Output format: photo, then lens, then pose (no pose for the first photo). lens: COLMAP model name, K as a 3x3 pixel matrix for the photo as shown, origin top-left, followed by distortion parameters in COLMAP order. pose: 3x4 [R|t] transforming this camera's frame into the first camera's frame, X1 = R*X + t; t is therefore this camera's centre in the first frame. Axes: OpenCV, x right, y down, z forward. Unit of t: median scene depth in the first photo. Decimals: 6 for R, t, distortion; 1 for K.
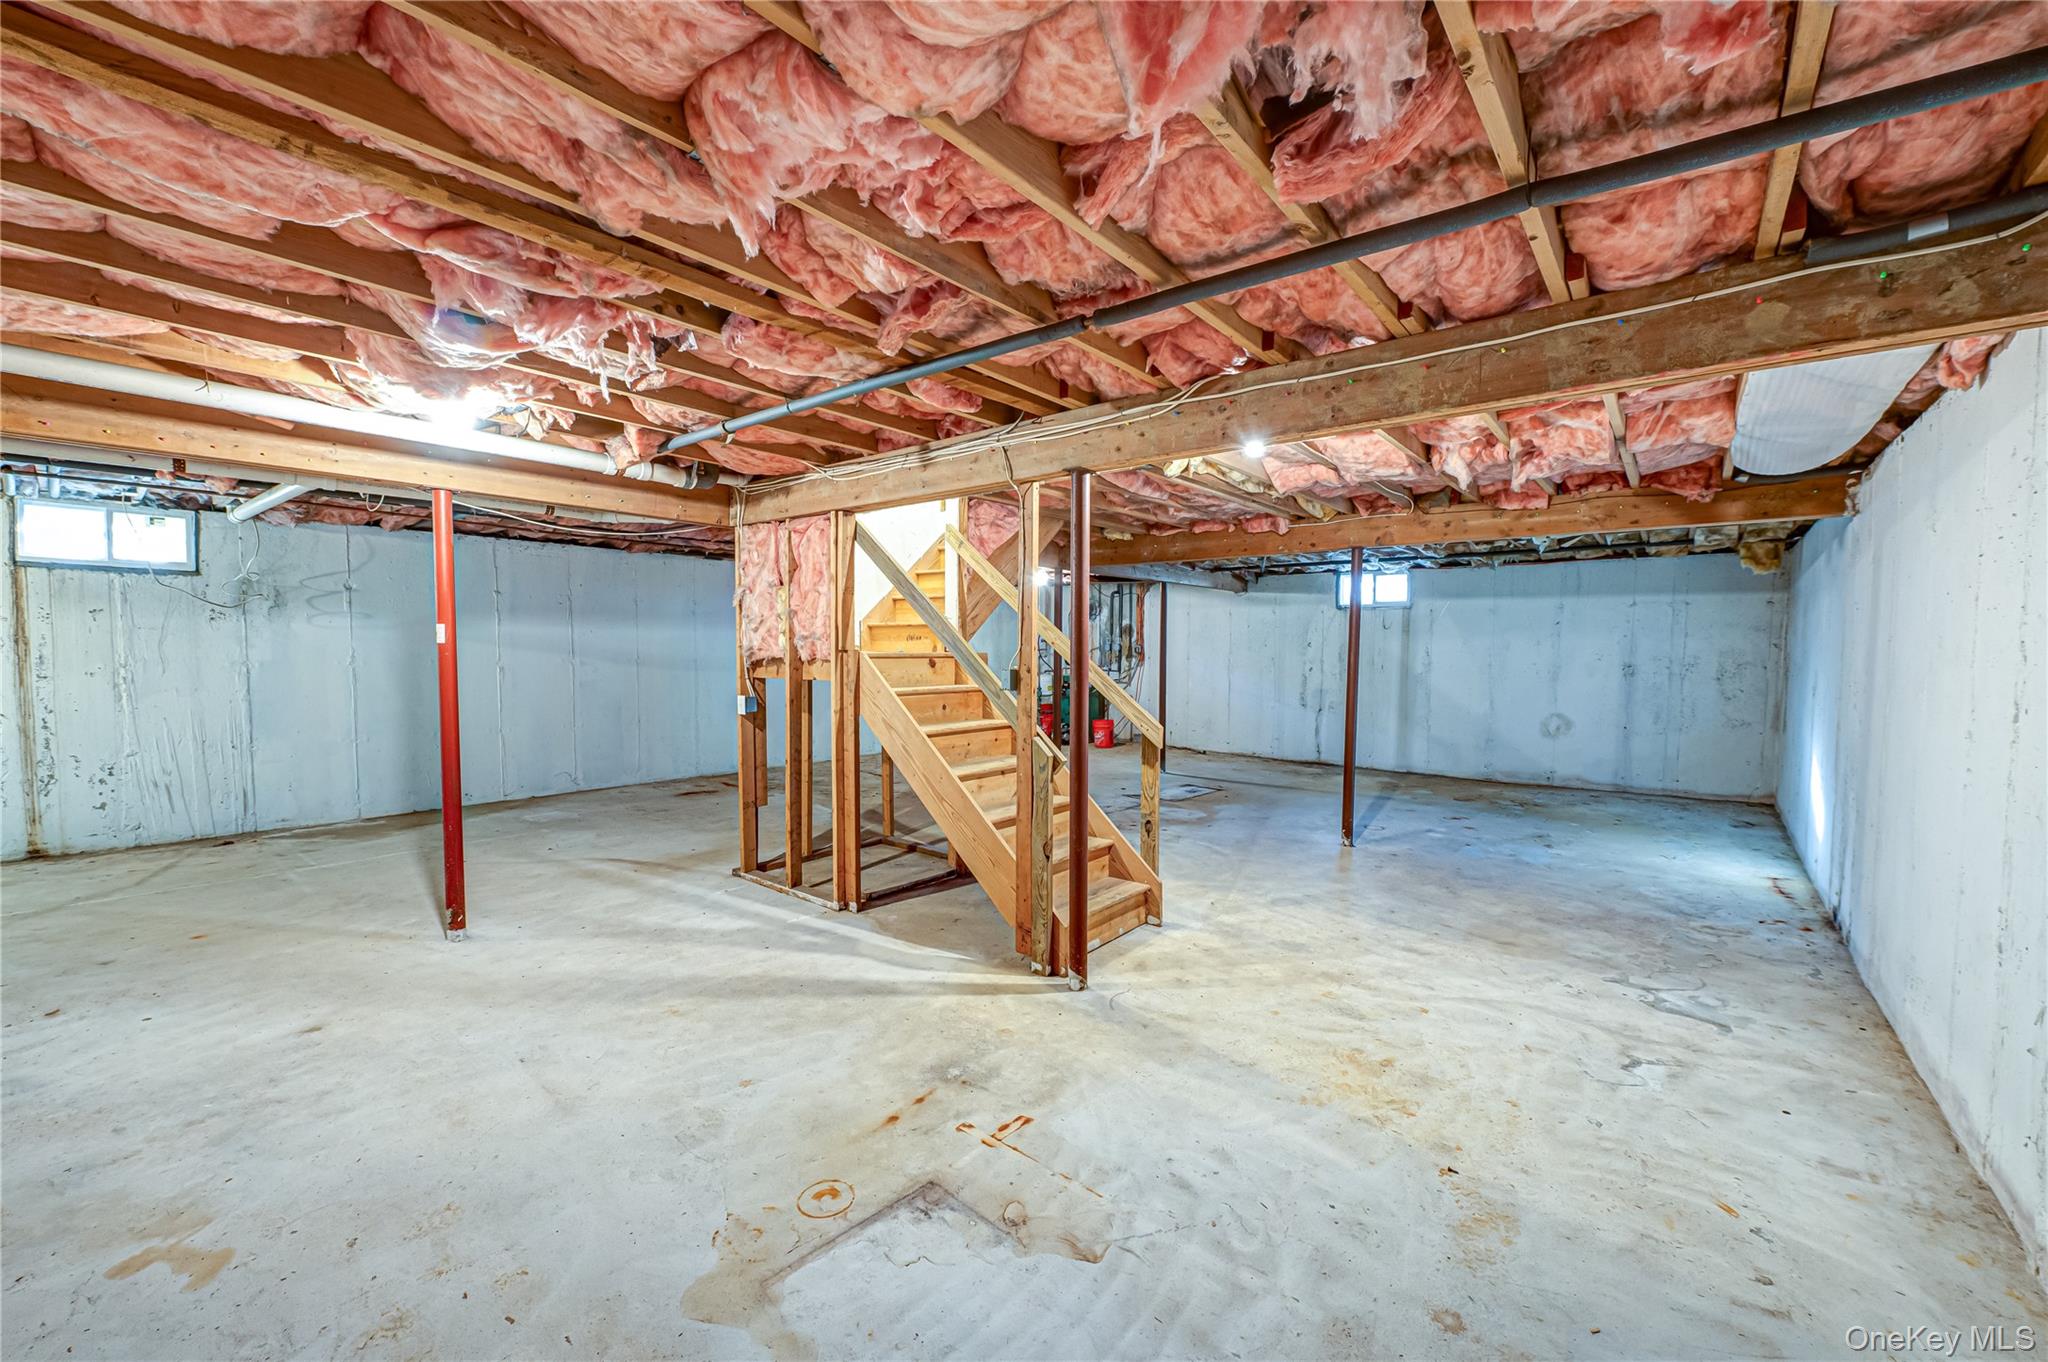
lens RADIAL K [[810.2, 0, 1033.0], [0, 810.2, 685.1], [0, 0, 1]] dist [-0.009378, -0.000207]
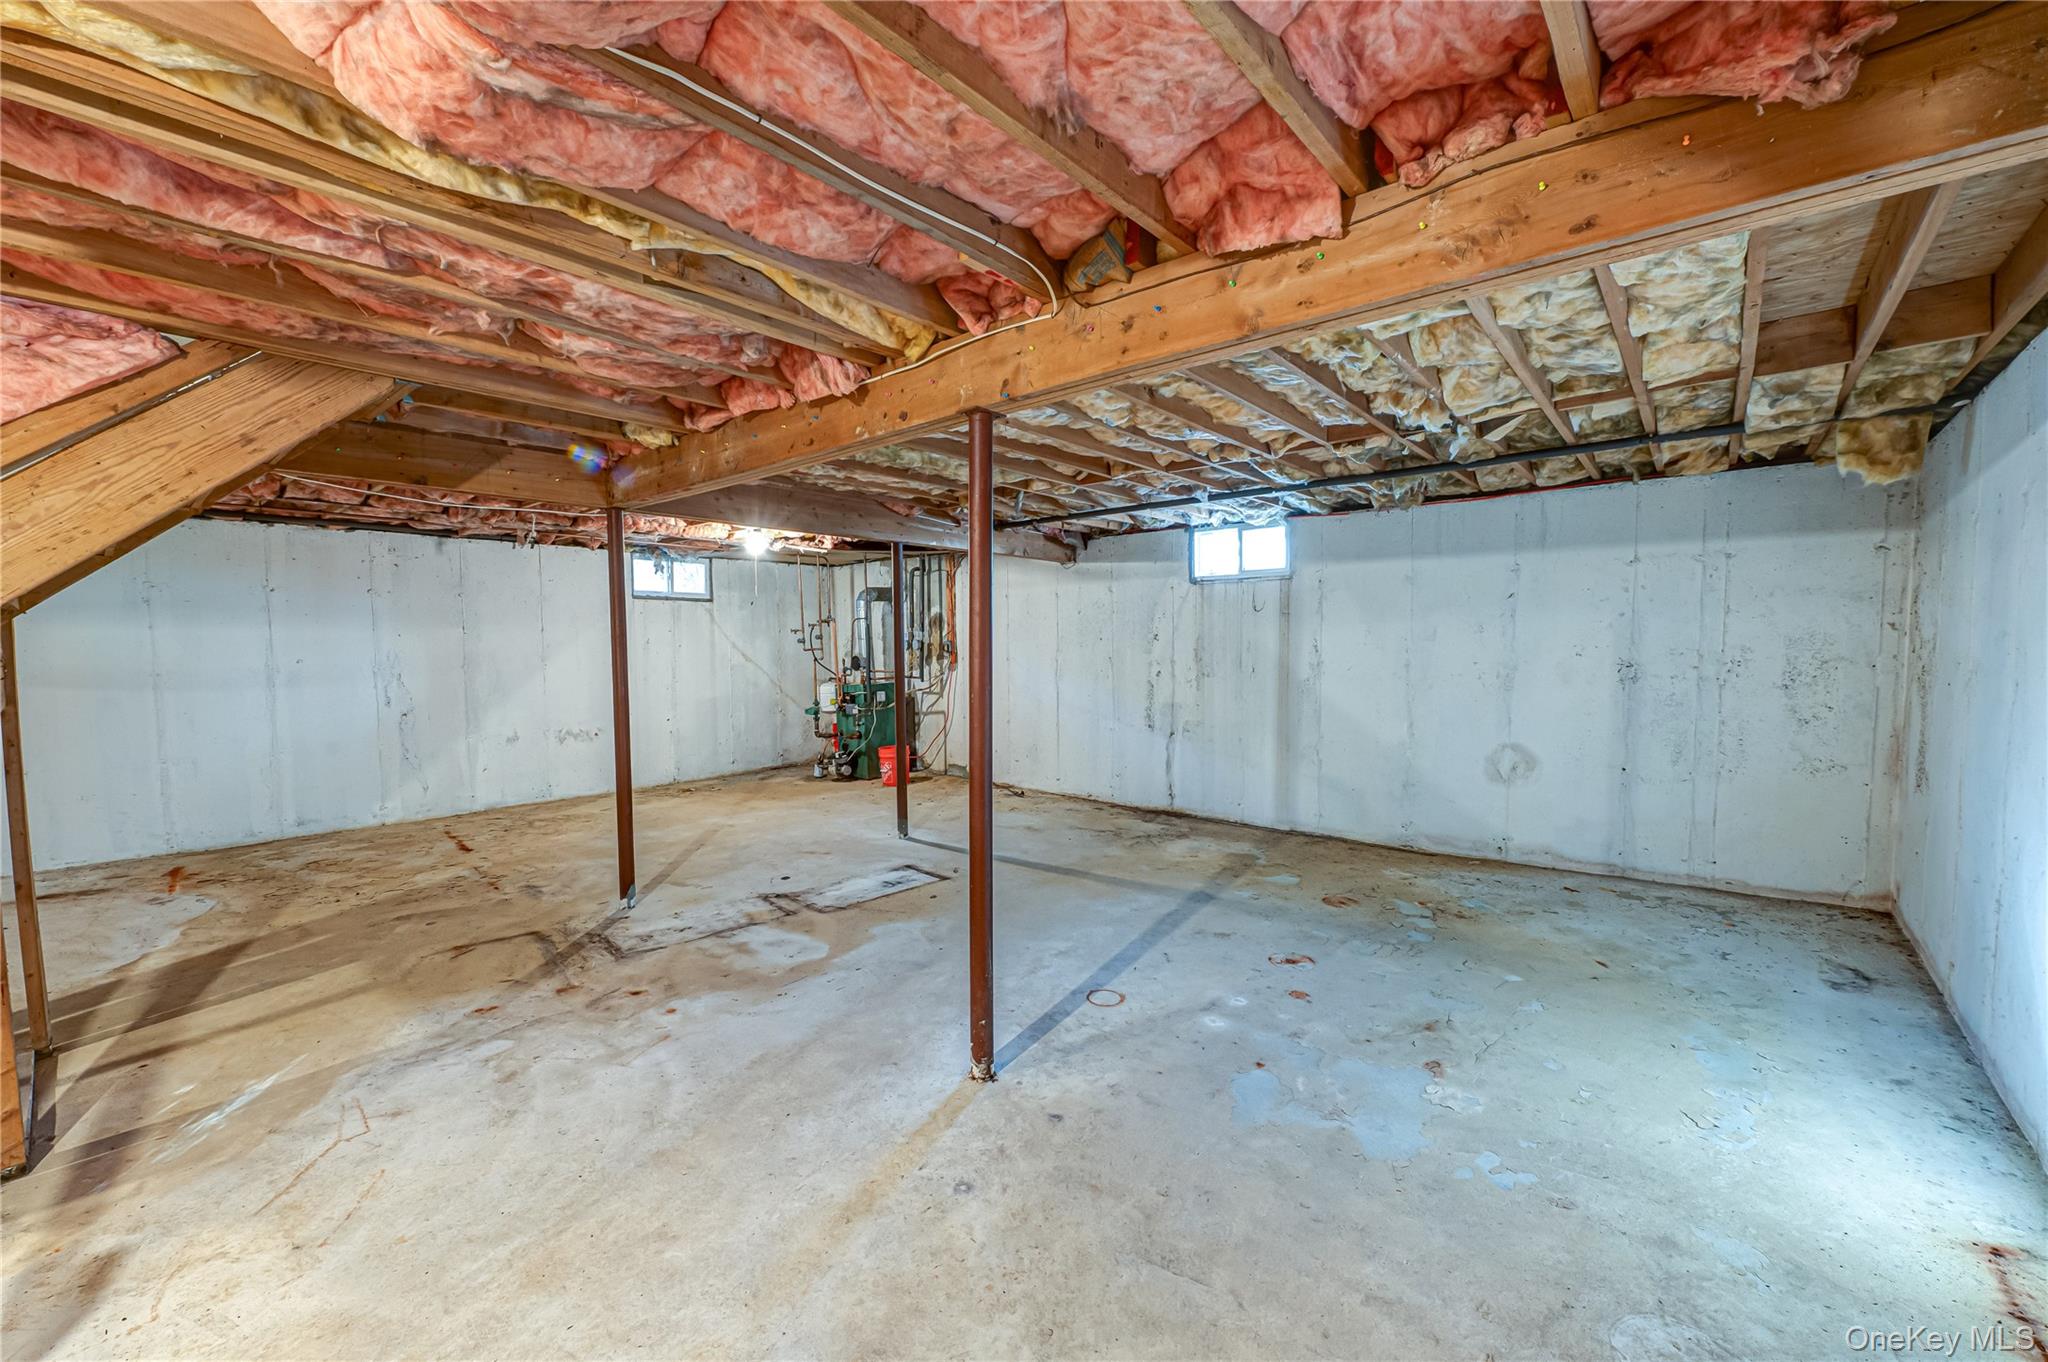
lens RADIAL K [[810.2, 0, 1036.2], [0, 810.2, 685.9], [0, 0, 1]] dist [-0.009378, -0.000207]
pose [[0.999760, -0.013075, -0.017580, 0.520464], [0.013137, 0.999908, 0.003428, -0.026640], [0.017534, -0.003658, 0.999840, 0.662464]]
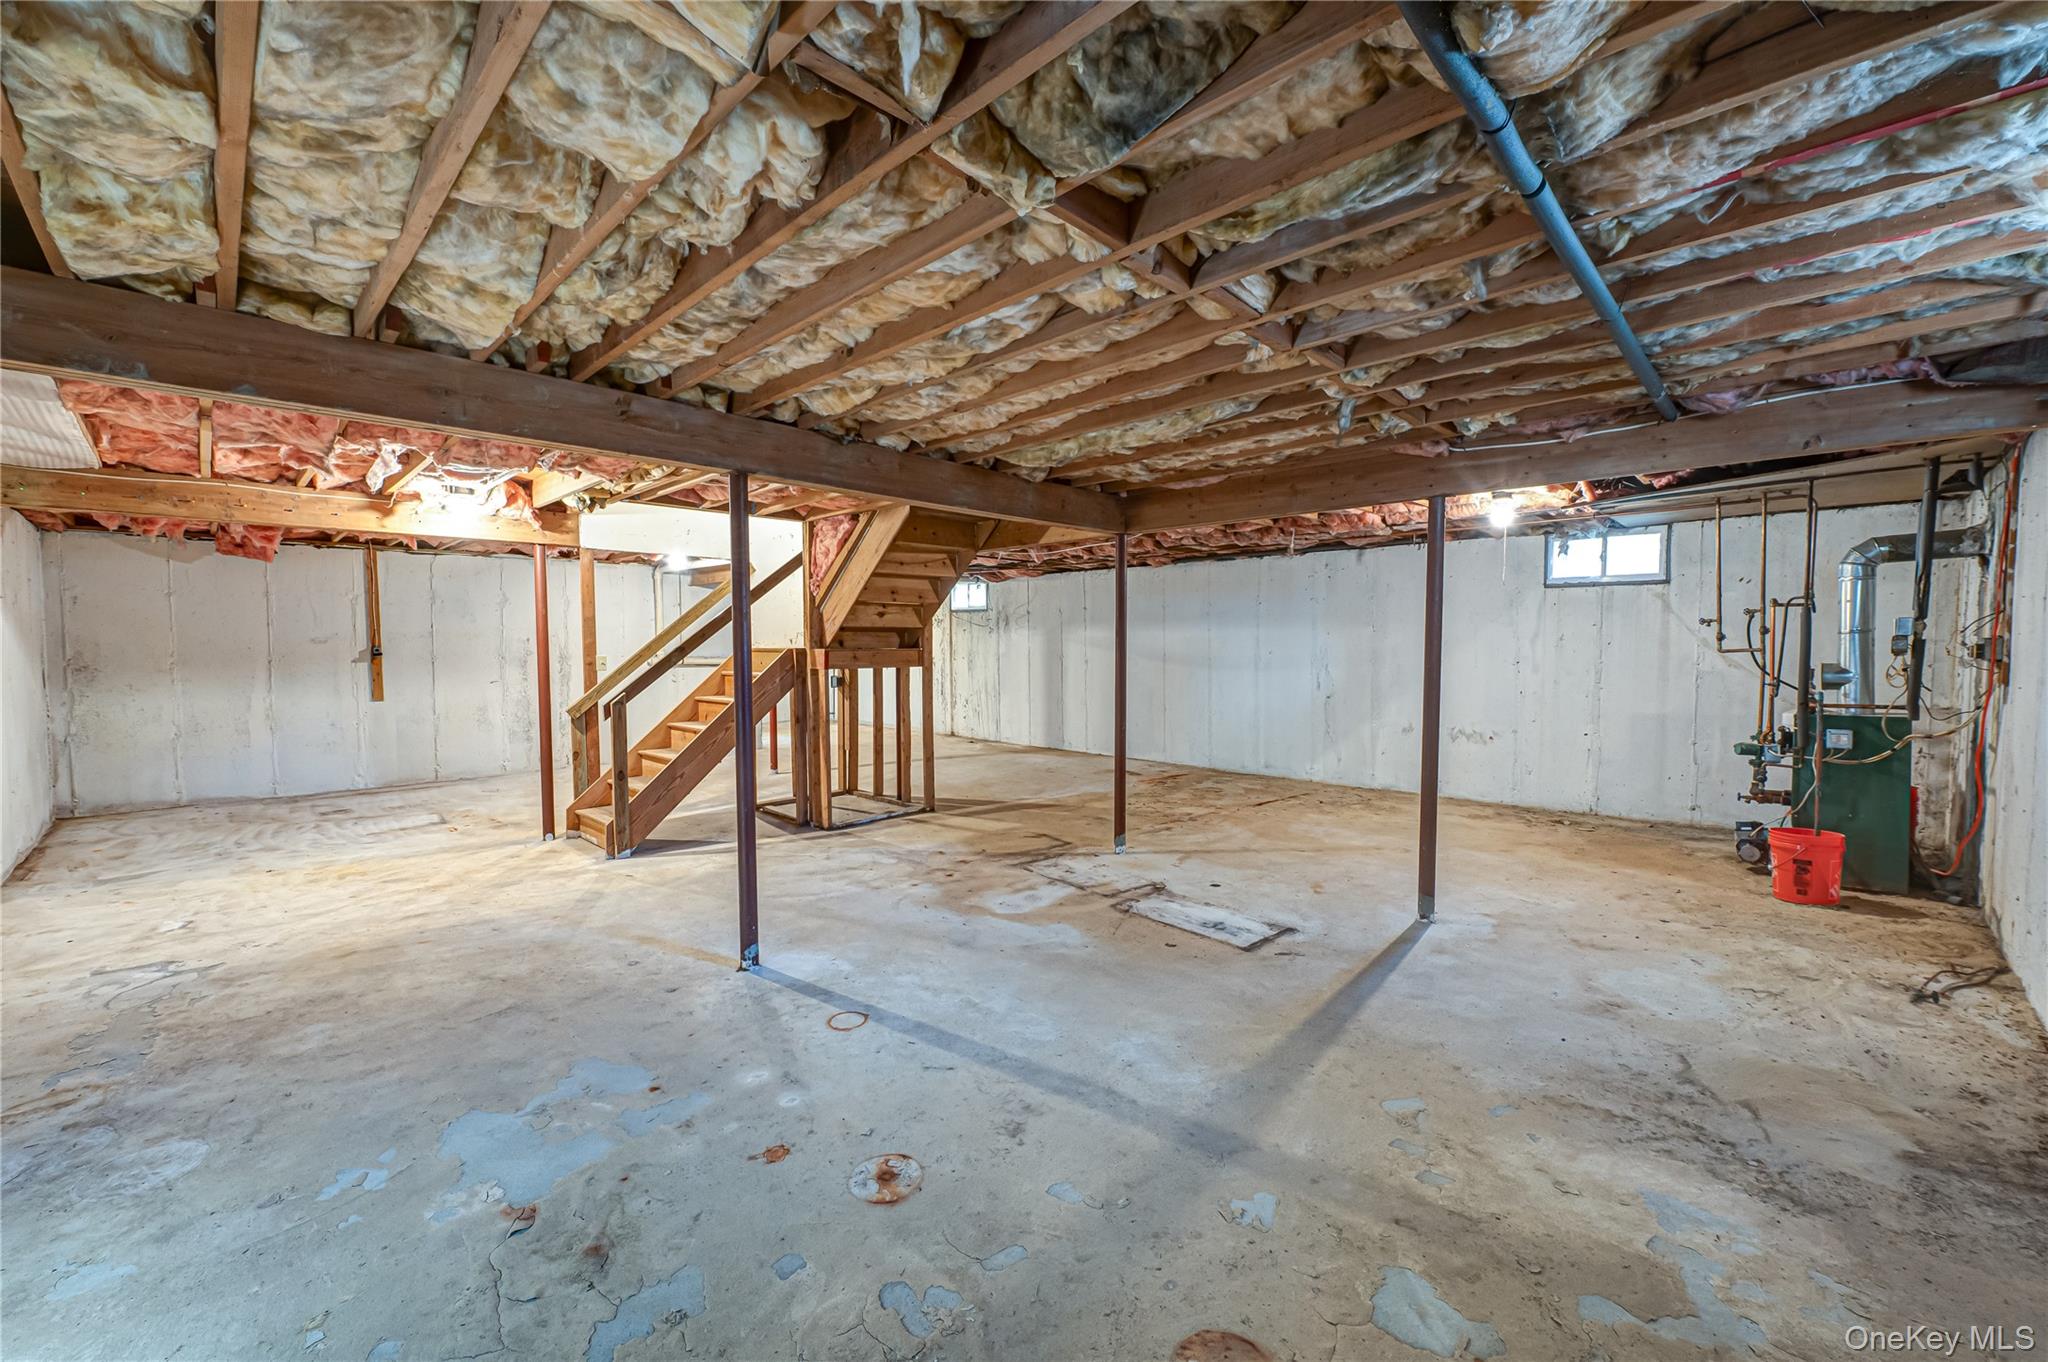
lens RADIAL K [[810.2, 0, 1025.7], [0, 810.2, 683.5], [0, 0, 1]] dist [-0.009378, -0.000207]
pose [[-0.097218, 0.043566, -0.994309, 1.168827], [-0.048648, 0.997639, 0.048469, -0.066332], [0.994073, 0.053083, -0.094869, 1.519684]]
